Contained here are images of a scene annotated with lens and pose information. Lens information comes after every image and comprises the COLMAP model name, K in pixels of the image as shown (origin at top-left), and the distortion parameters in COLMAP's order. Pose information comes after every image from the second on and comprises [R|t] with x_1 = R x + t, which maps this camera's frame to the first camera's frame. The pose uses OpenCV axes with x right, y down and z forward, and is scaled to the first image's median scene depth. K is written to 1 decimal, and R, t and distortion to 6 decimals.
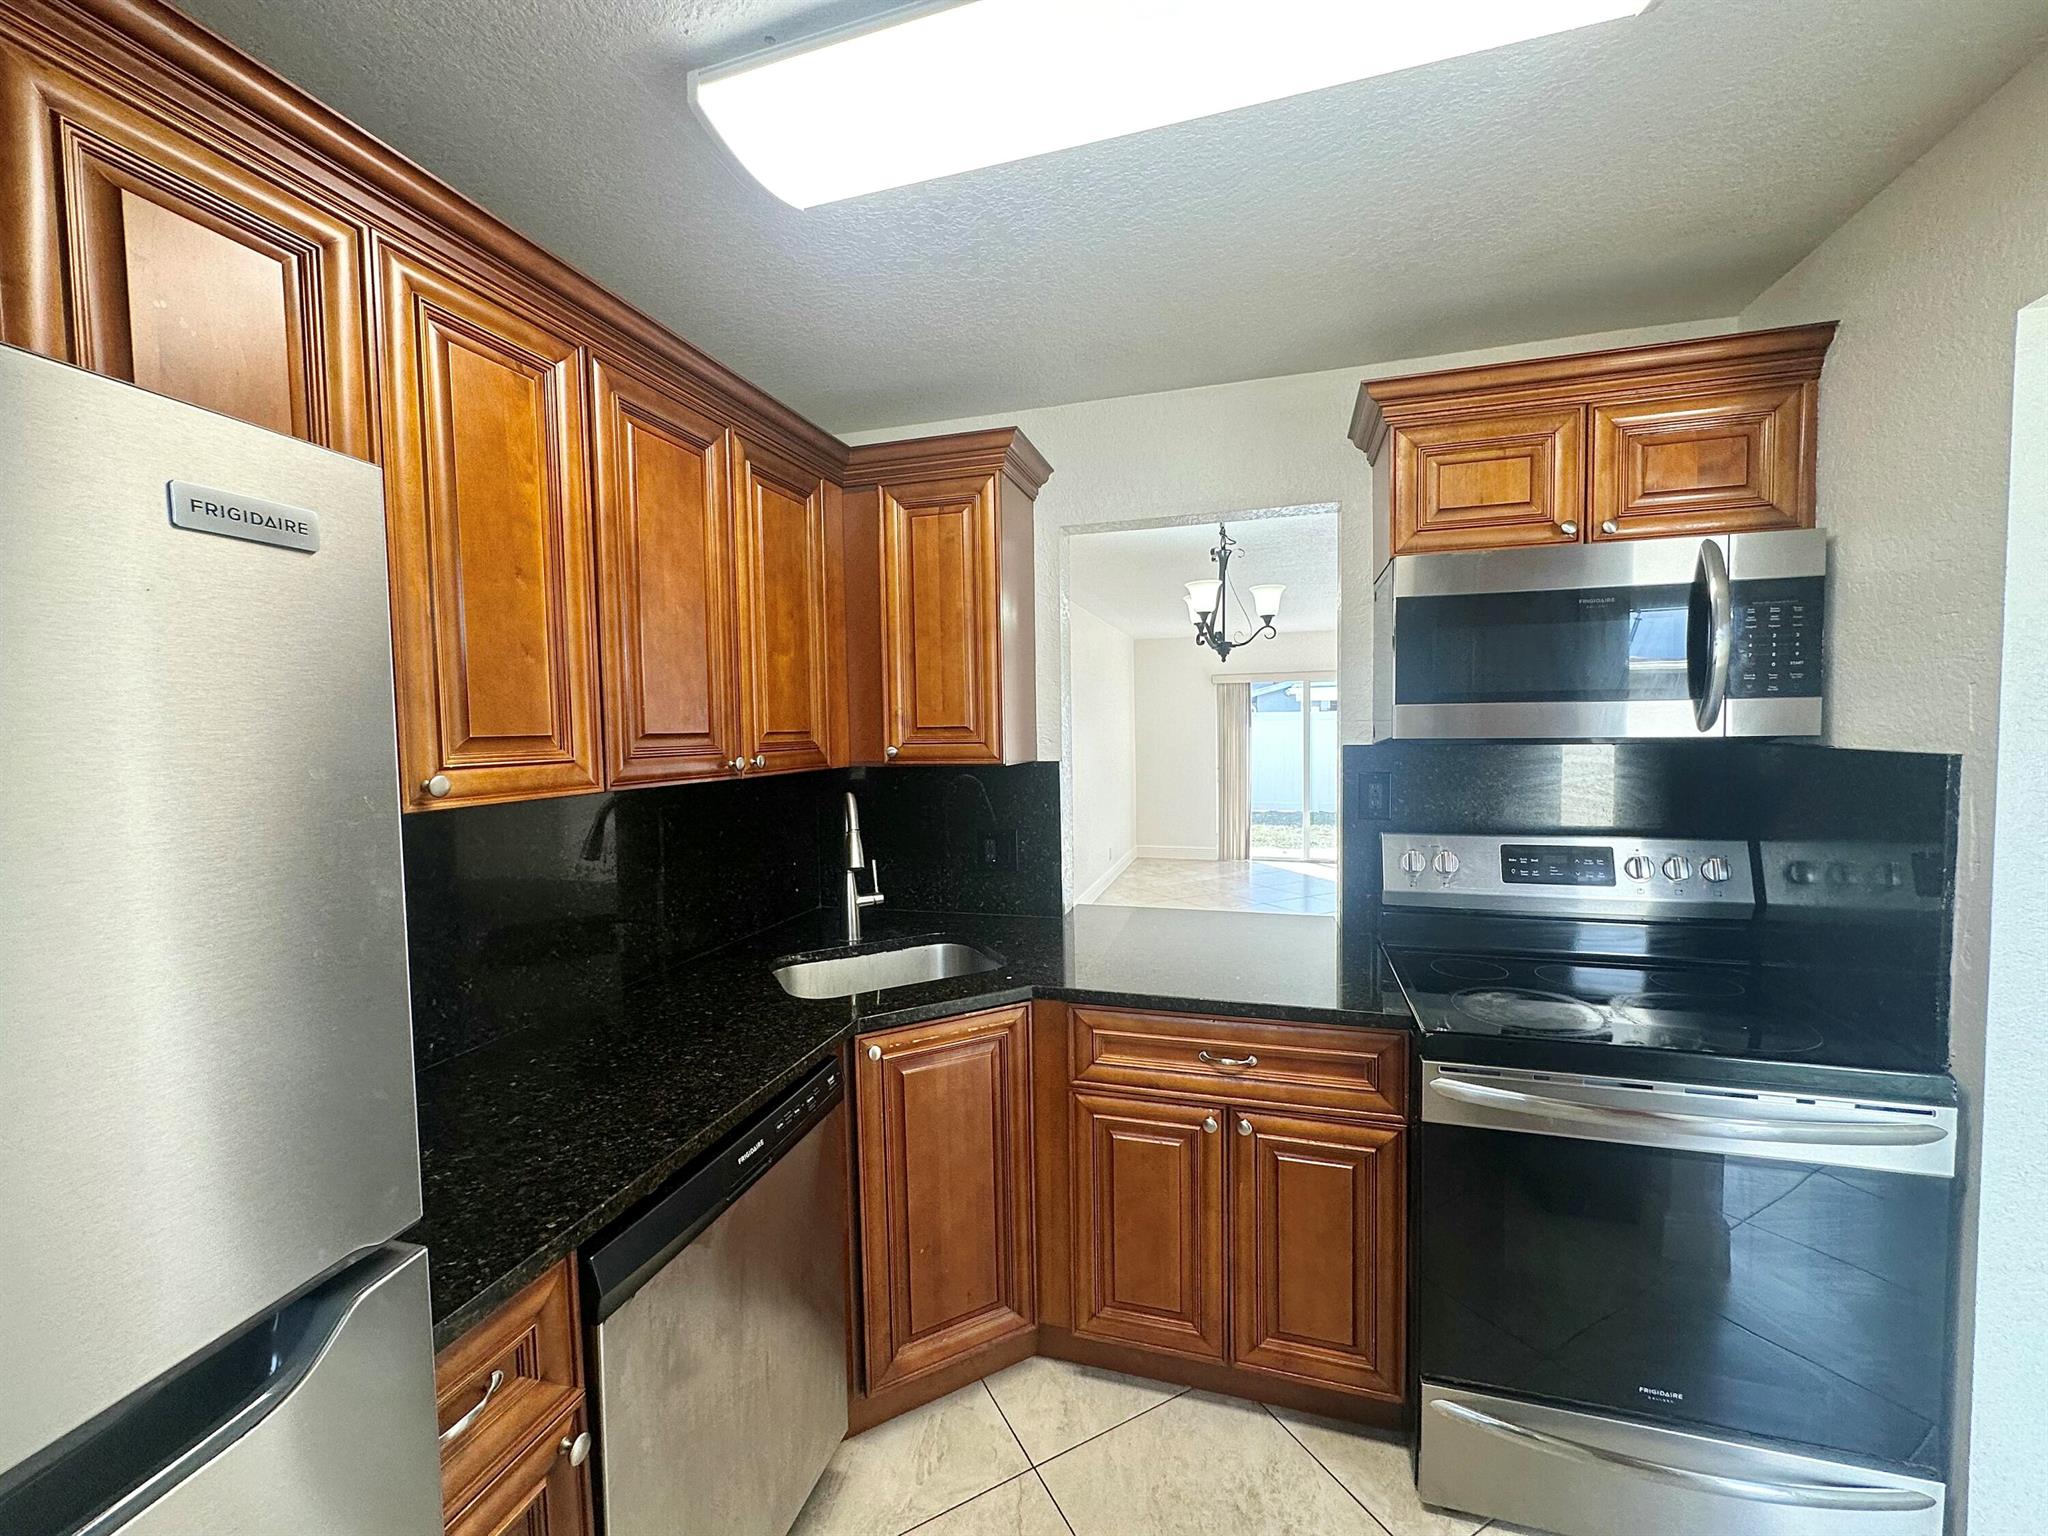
lens RADIAL K [[821.3, 0, 1017.0], [0, 821.3, 766.1], [0, 0, 1]] dist [-0.005020, 0.001028]
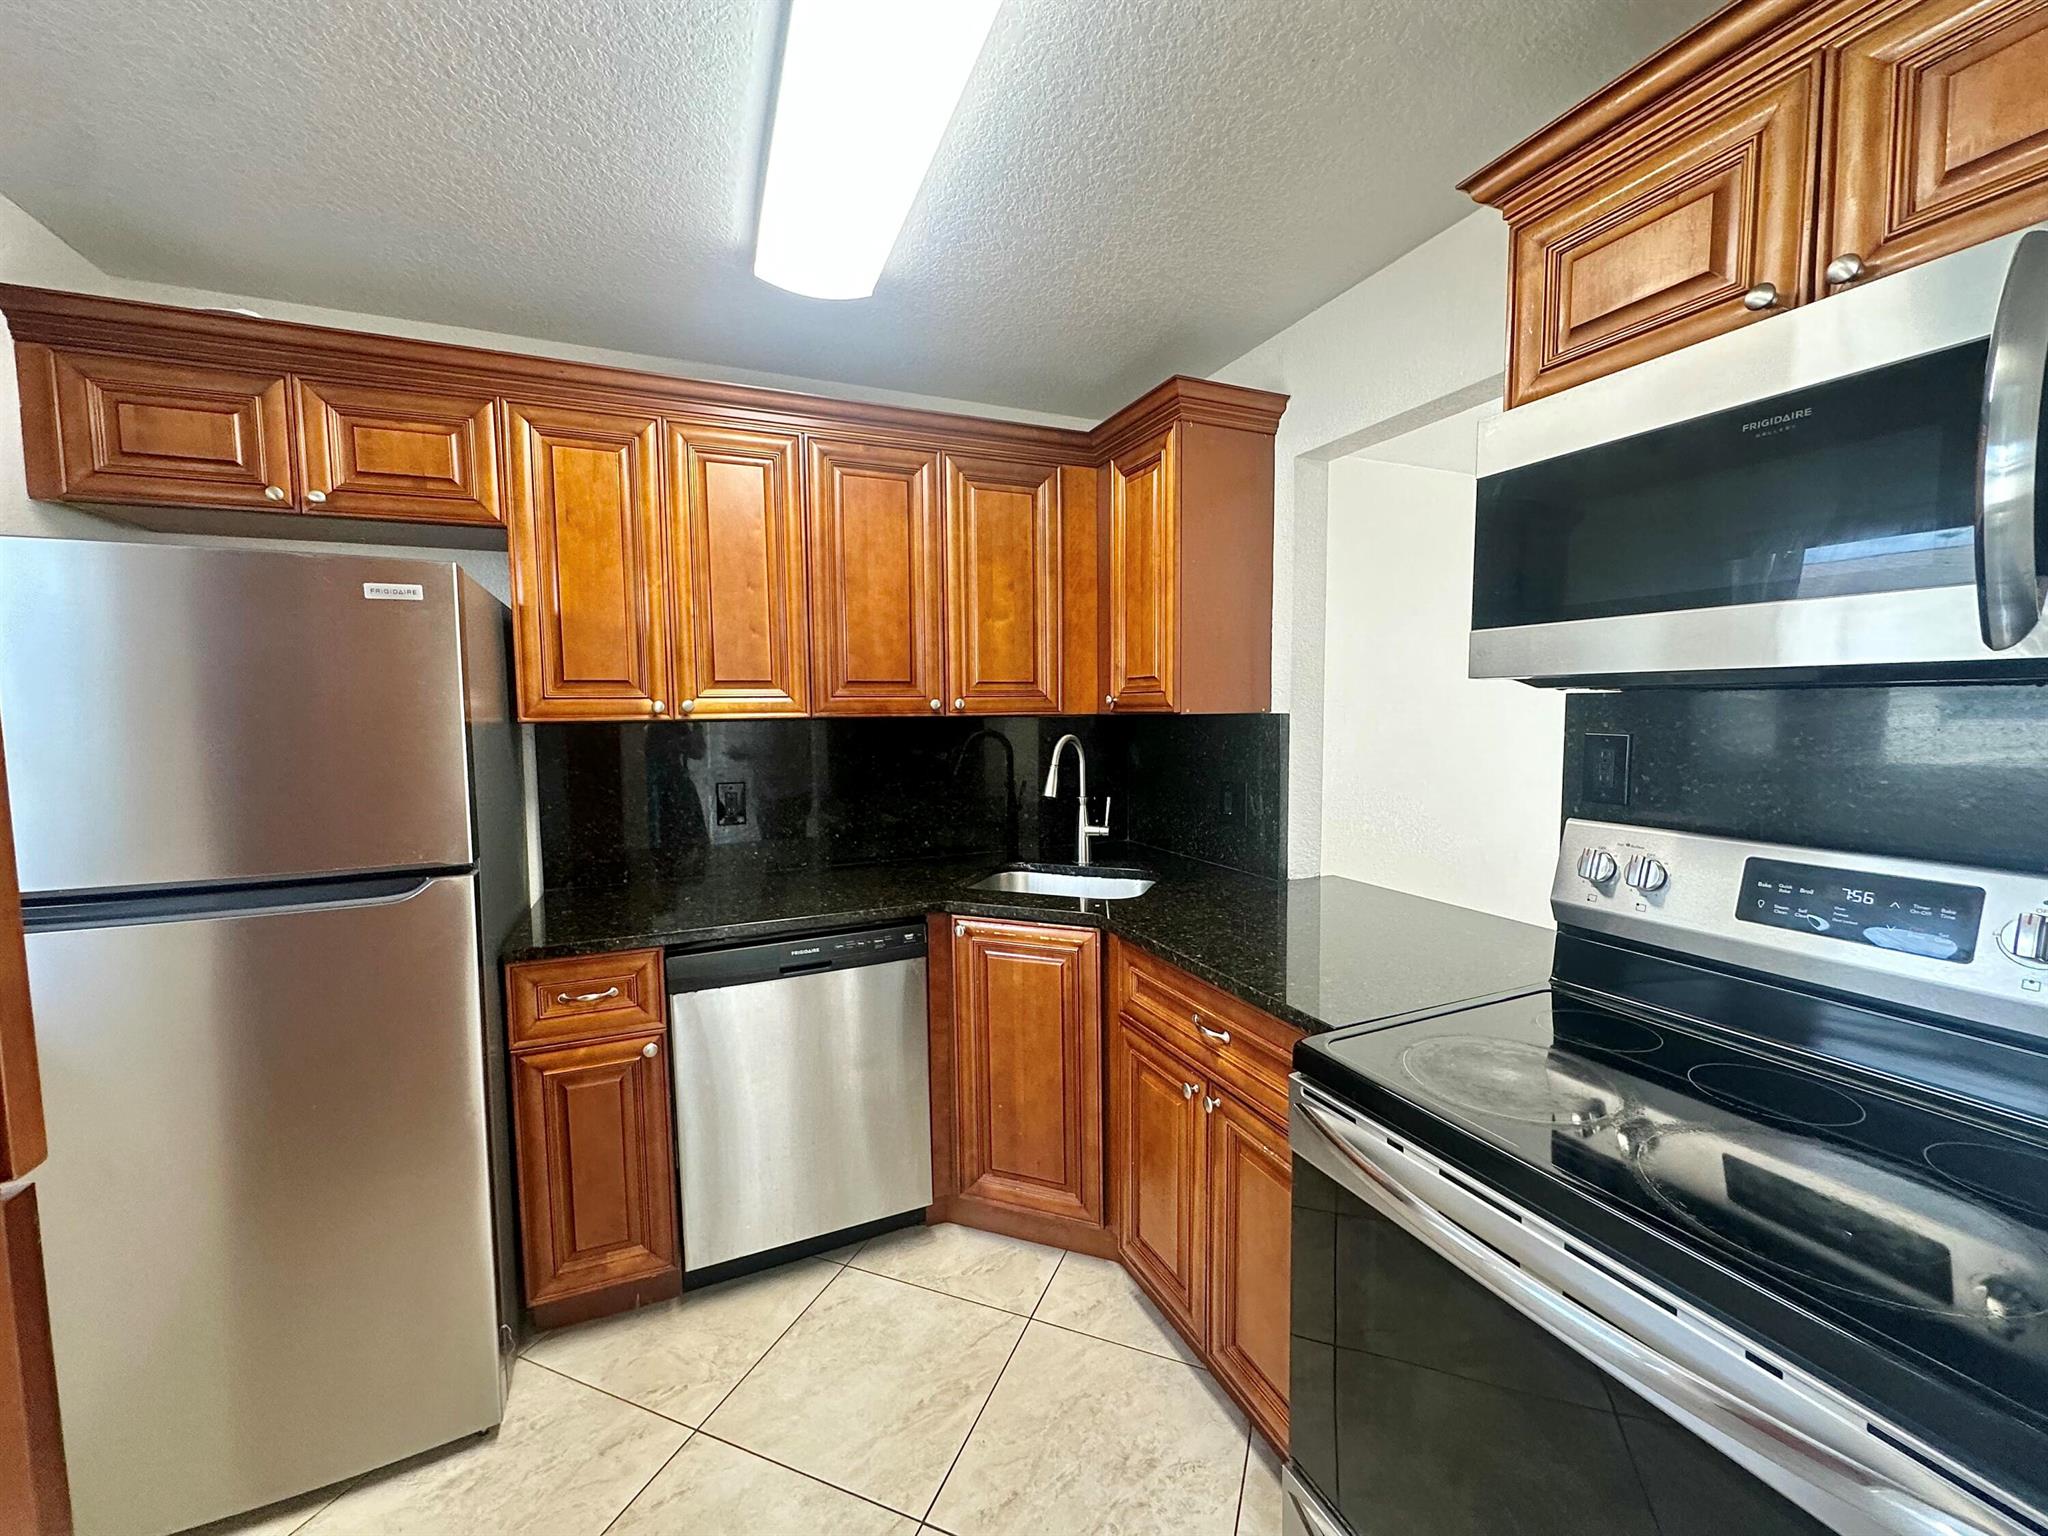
lens RADIAL K [[821.3, 0, 1018.9], [0, 821.3, 766.9], [0, 0, 1]] dist [-0.005020, 0.001028]
pose [[0.638203, 0.066525, -0.766988, 0.714287], [-0.037874, 0.997766, 0.055027, 0.018188], [0.768936, -0.006070, 0.639297, 0.218077]]
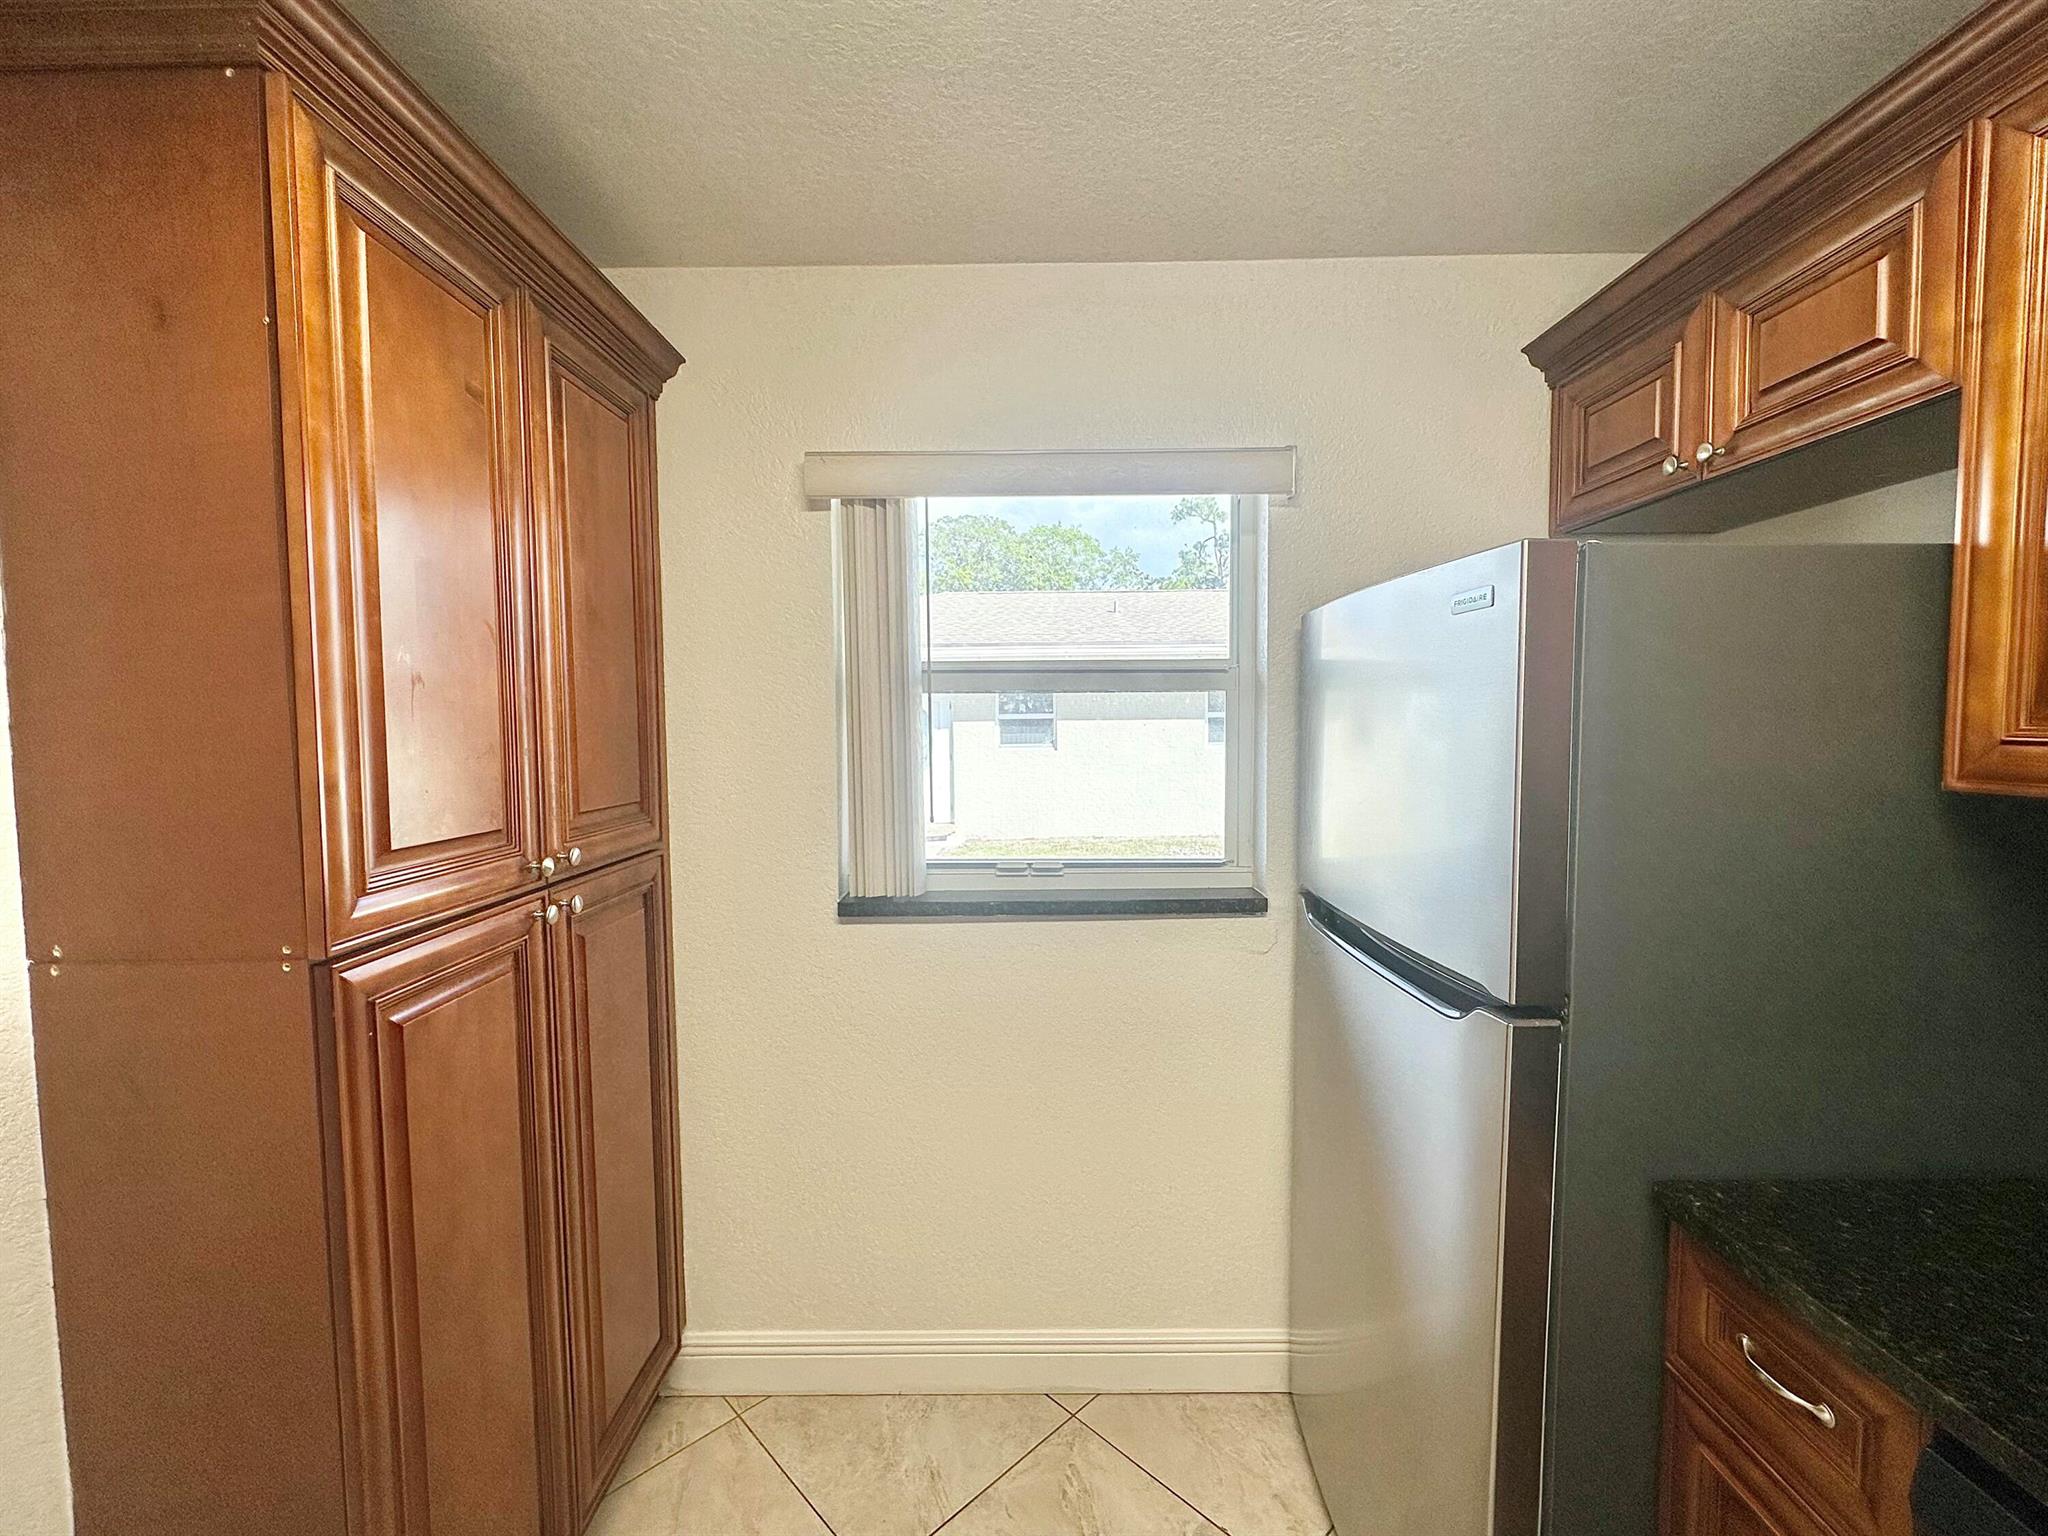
lens RADIAL K [[821.3, 0, 979.8], [0, 821.3, 764.5], [0, 0, 1]] dist [-0.005020, 0.001028]
pose [[-0.957012, 0.046428, -0.286310, 0.231326], [0.018127, 0.994750, 0.100716, -0.033191], [0.289483, 0.091196, -0.952829, 0.689806]]
